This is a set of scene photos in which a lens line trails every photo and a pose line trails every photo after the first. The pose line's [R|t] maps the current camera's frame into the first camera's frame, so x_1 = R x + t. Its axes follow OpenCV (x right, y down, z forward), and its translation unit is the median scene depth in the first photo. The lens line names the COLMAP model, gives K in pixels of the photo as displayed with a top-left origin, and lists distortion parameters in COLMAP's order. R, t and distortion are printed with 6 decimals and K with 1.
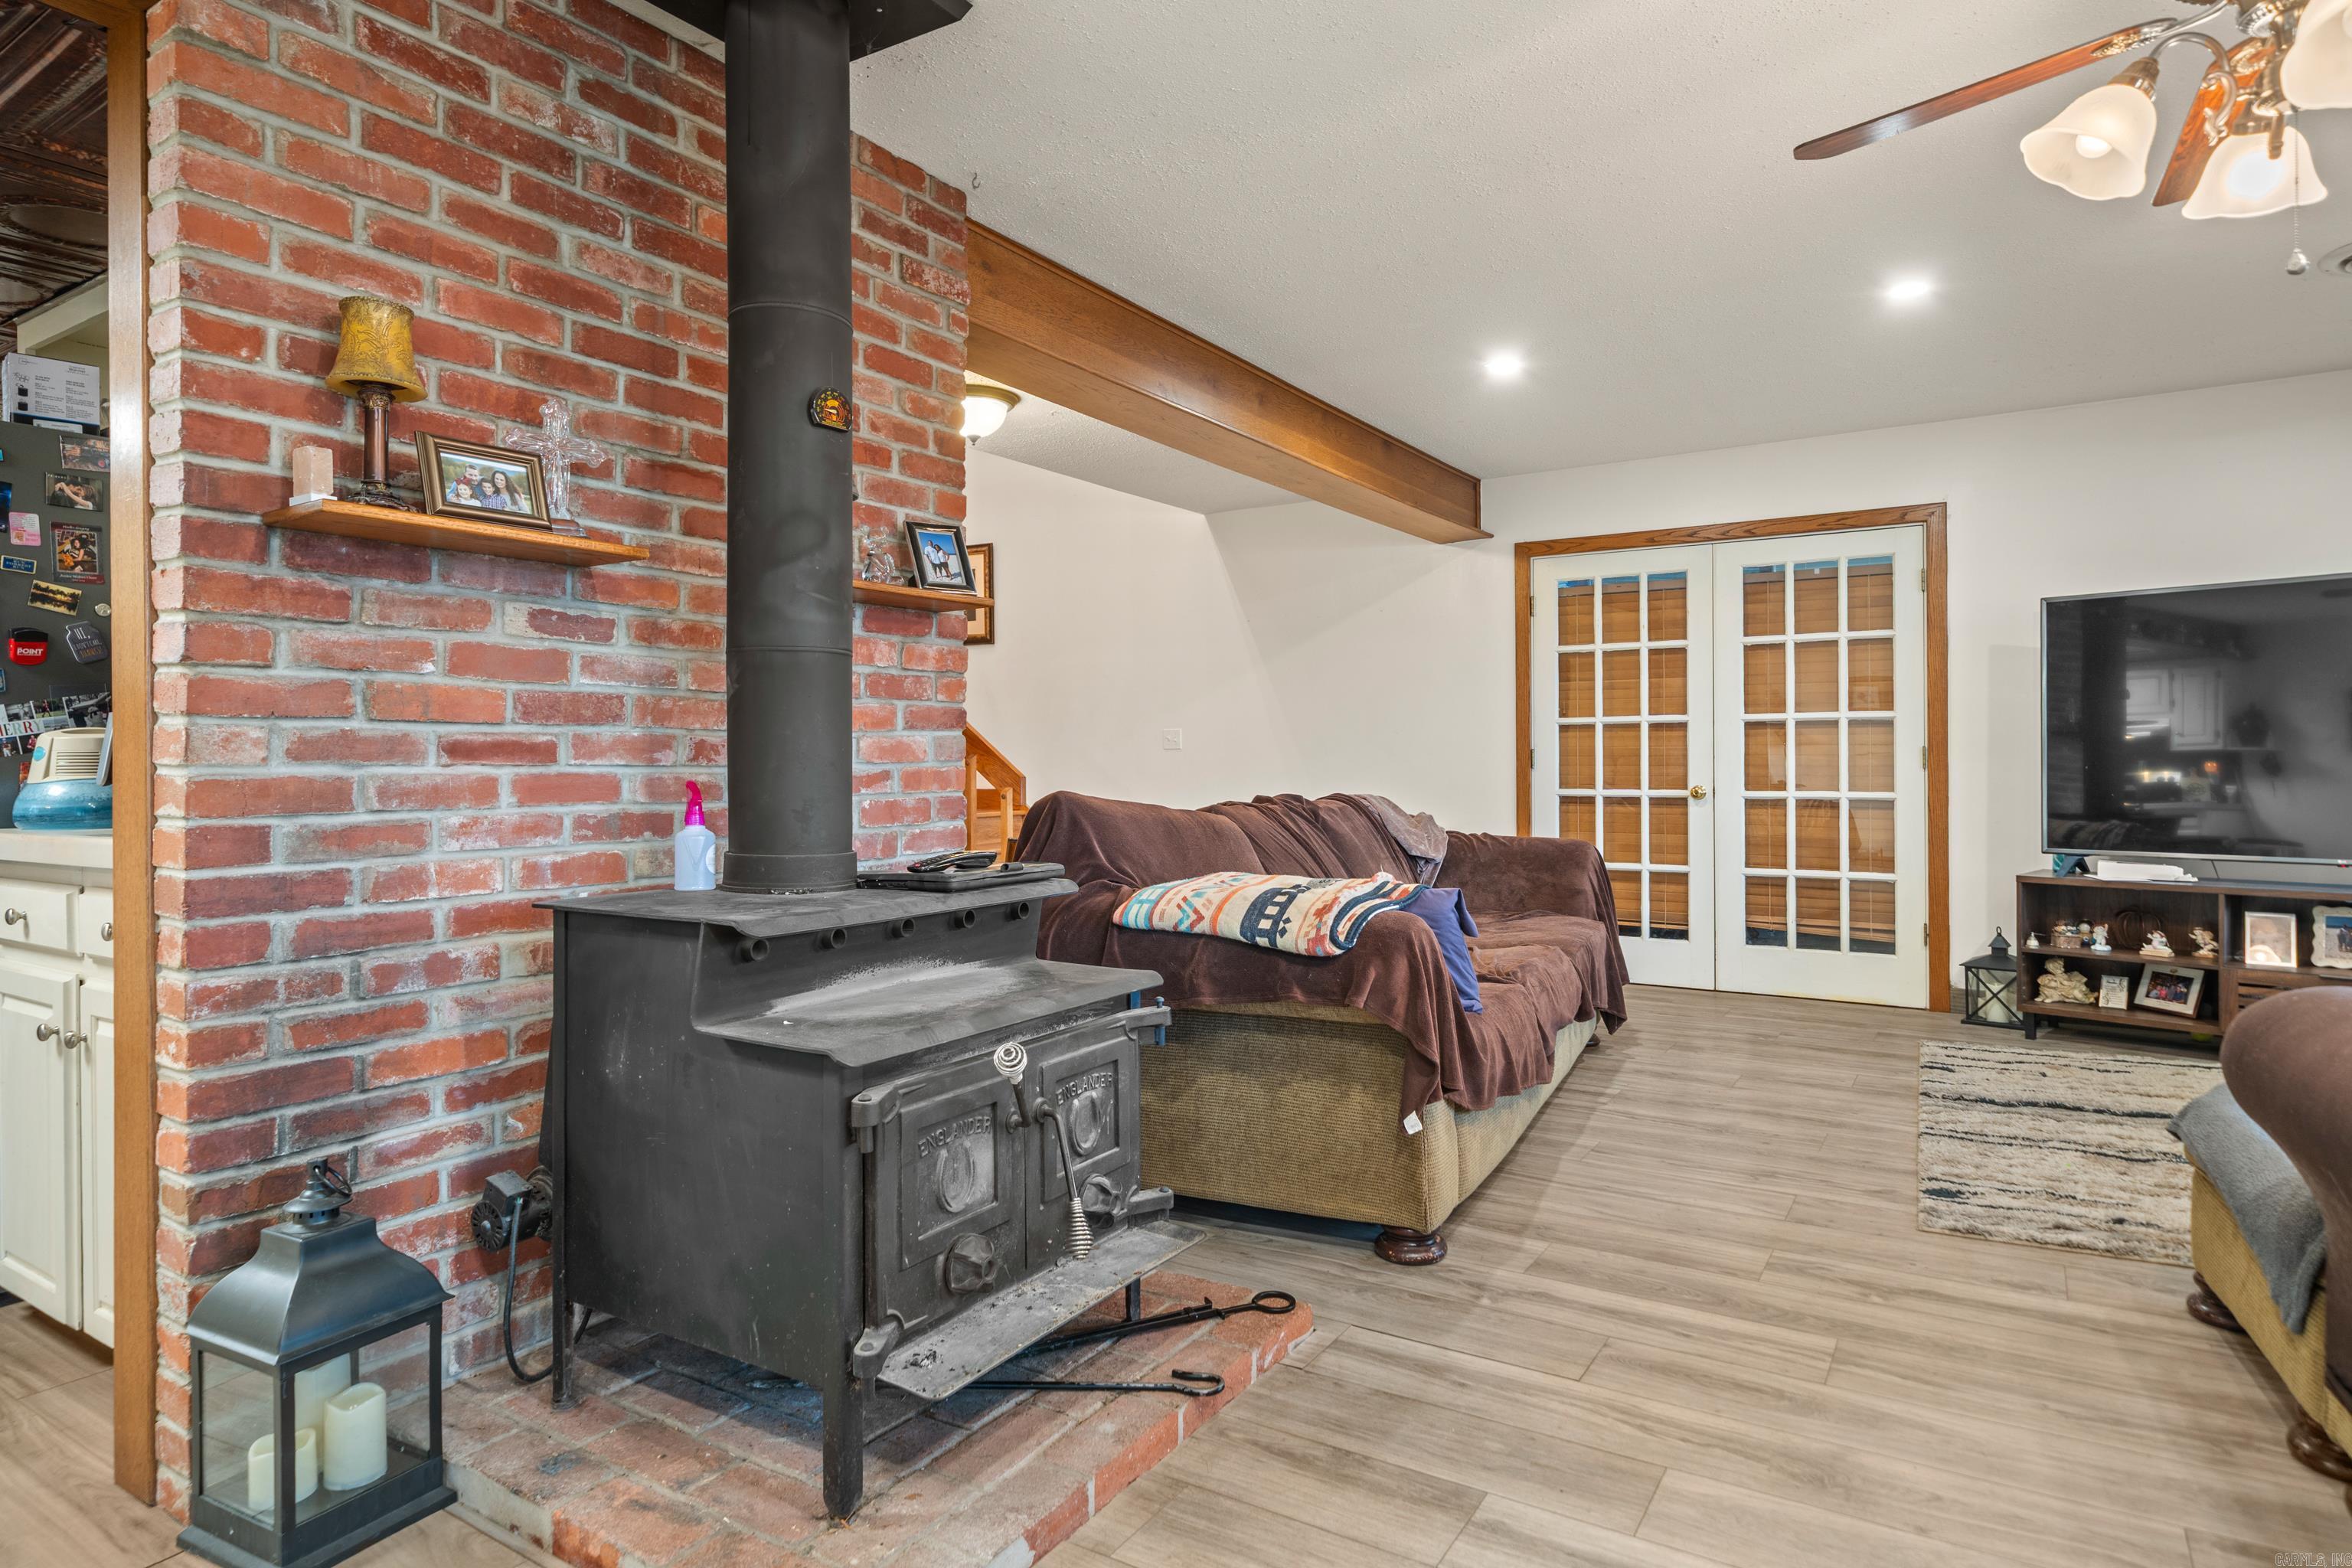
lens RADIAL K [[1286.9, 0, 1177.4], [0, 1286.9, 754.2], [0, 0, 1]] dist [-0.000796, 0.000007]
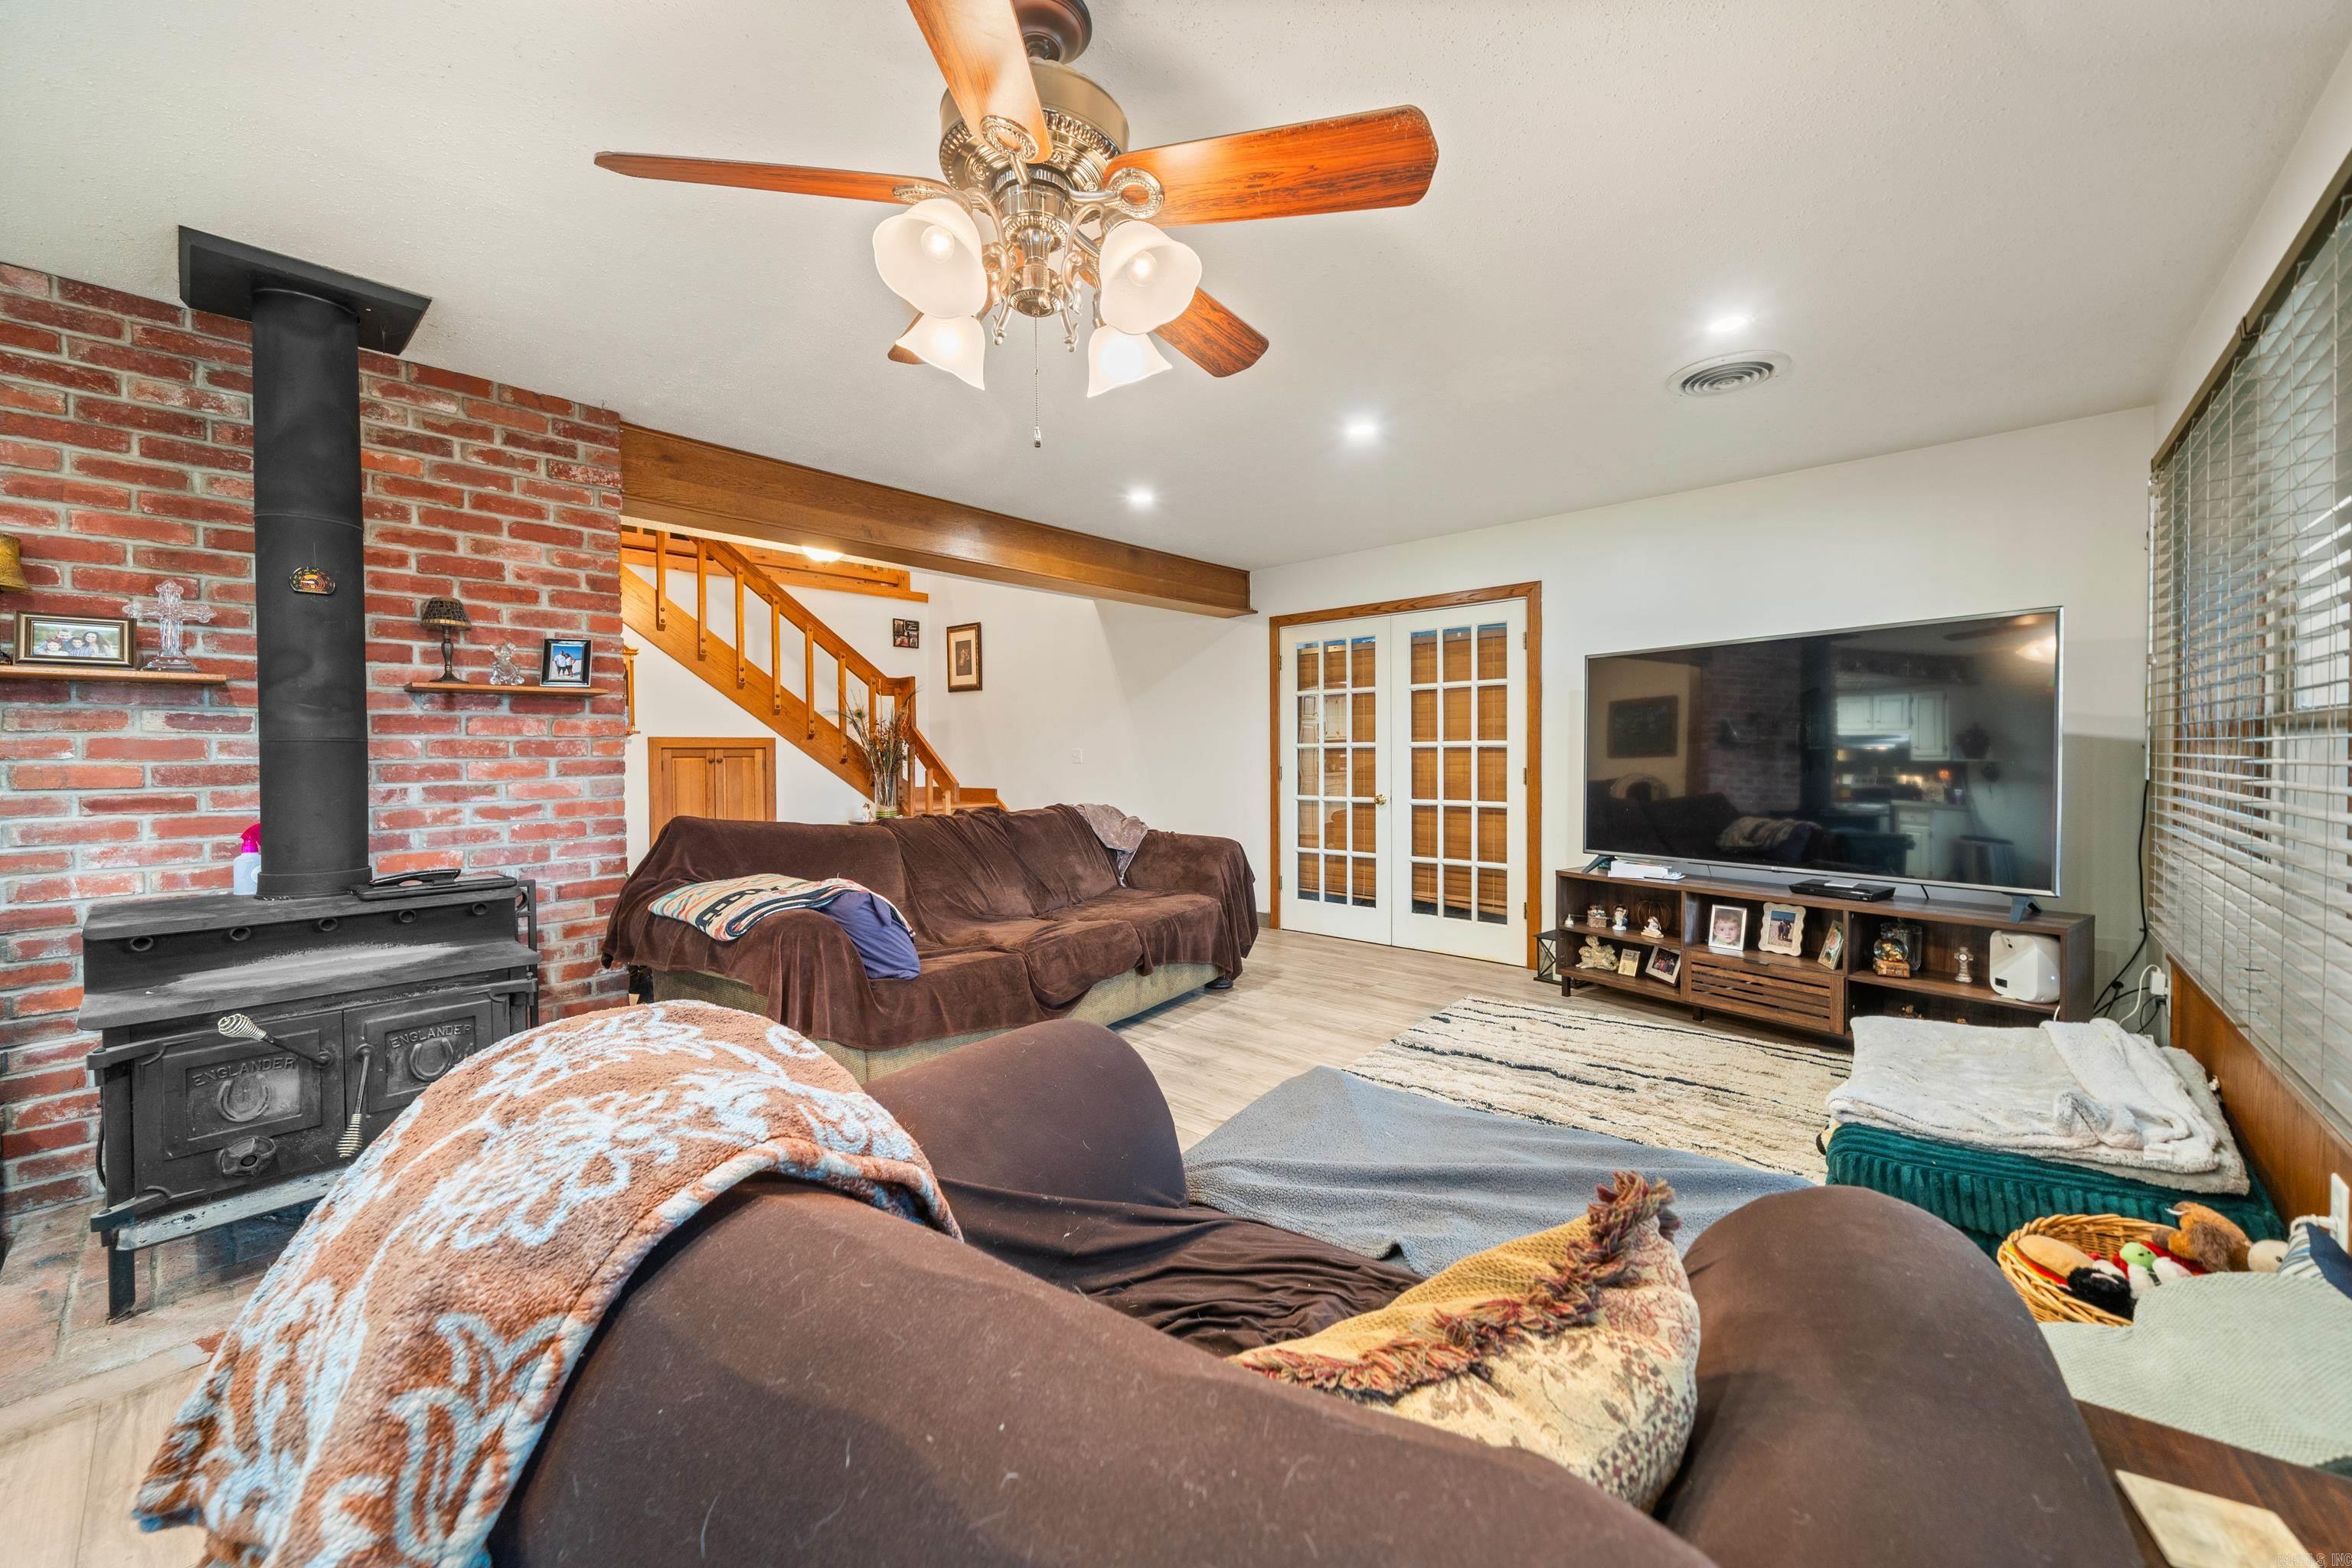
lens RADIAL K [[873.2, 0, 1183.0], [0, 873.2, 765.5], [0, 0, 1]] dist [-0.003960, -0.000161]
pose [[0.986304, -0.001391, -0.164934, 0.699508], [0.004685, 0.999797, 0.019580, -0.050069], [0.164873, -0.020085, 0.986110, 0.118976]]
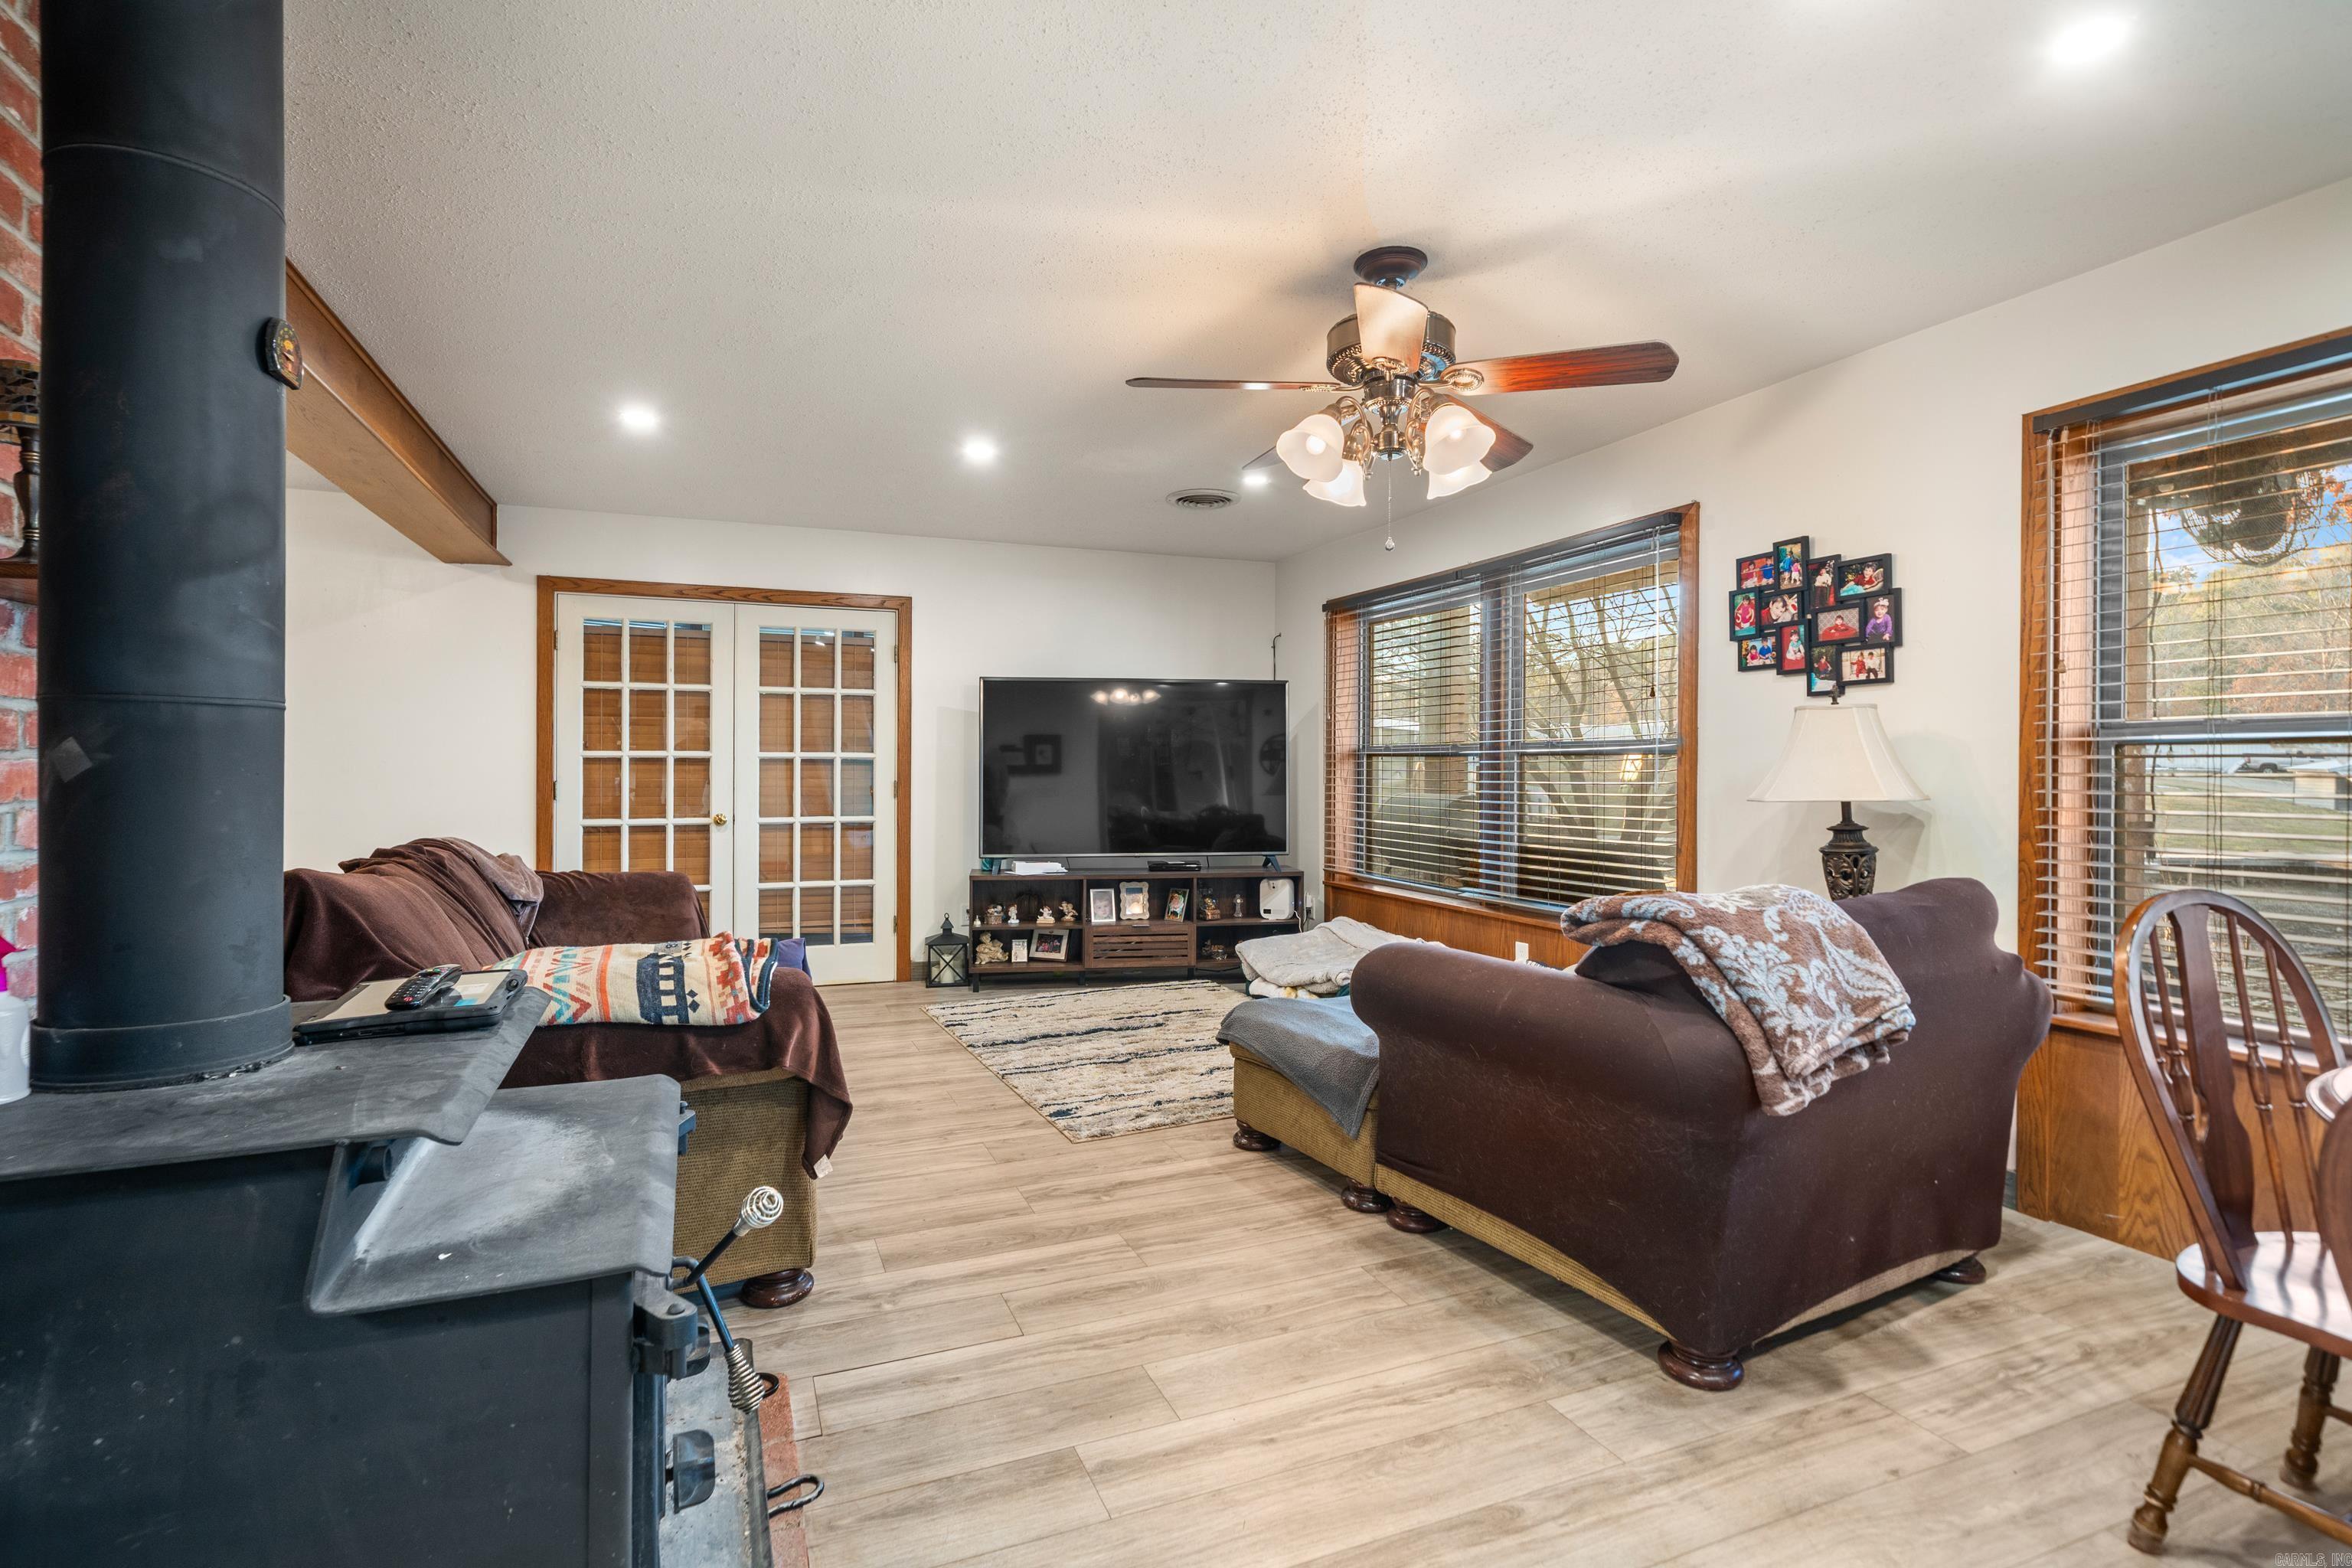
lens RADIAL K [[1127.7, 0, 1164.2], [0, 1127.7, 760.7], [0, 0, 1]] dist [-0.001825, 0.000272]
pose [[0.580229, 0.010793, 0.814382, -0.360186], [-0.008784, 0.999937, -0.006993, -0.038127], [-0.814406, -0.003096, 0.580287, 0.200929]]
